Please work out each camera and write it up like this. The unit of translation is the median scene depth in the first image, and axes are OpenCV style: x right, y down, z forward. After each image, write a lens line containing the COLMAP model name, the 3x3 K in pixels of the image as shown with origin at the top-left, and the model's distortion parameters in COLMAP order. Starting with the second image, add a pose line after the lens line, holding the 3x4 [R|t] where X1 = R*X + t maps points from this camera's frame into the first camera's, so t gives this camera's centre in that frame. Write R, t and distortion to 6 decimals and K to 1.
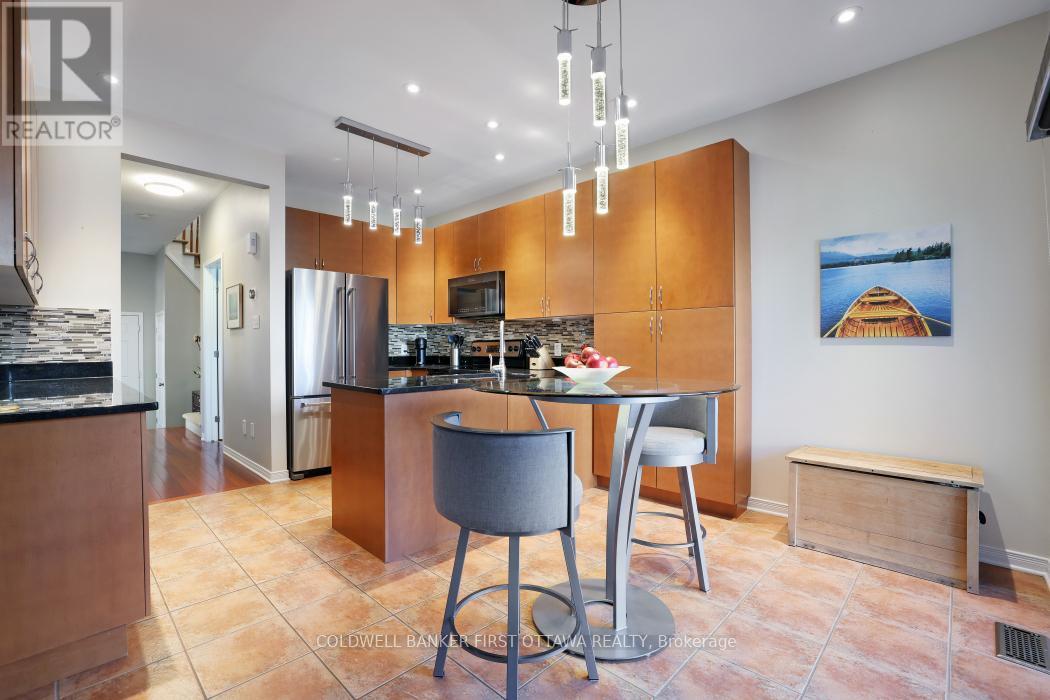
lens RADIAL K [[449.5, 0, 509.9], [0, 449.5, 350.9], [0, 0, 1]] dist [-0.002177, -0.000129]
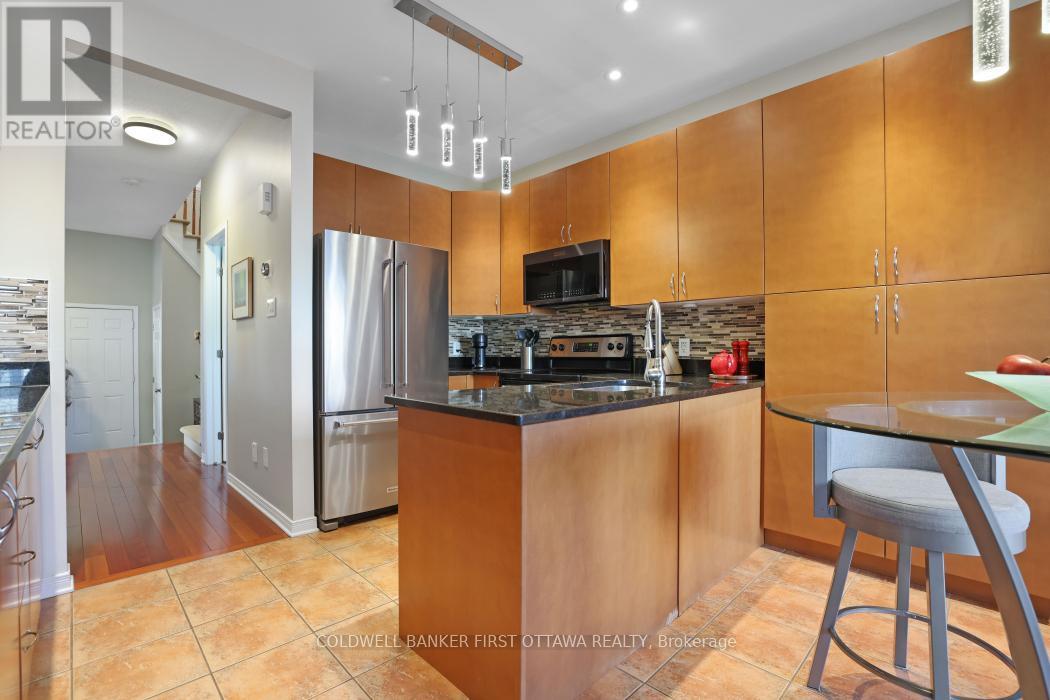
lens RADIAL K [[451.4, 0, 519.0], [0, 451.4, 353.2], [0, 0, 1]] dist [-0.012925, 0.000469]
pose [[0.999993, 0.002007, -0.003138, -0.150091], [-0.002016, 0.999994, -0.002890, 0.008664], [0.003132, 0.002897, 0.999991, 0.255541]]
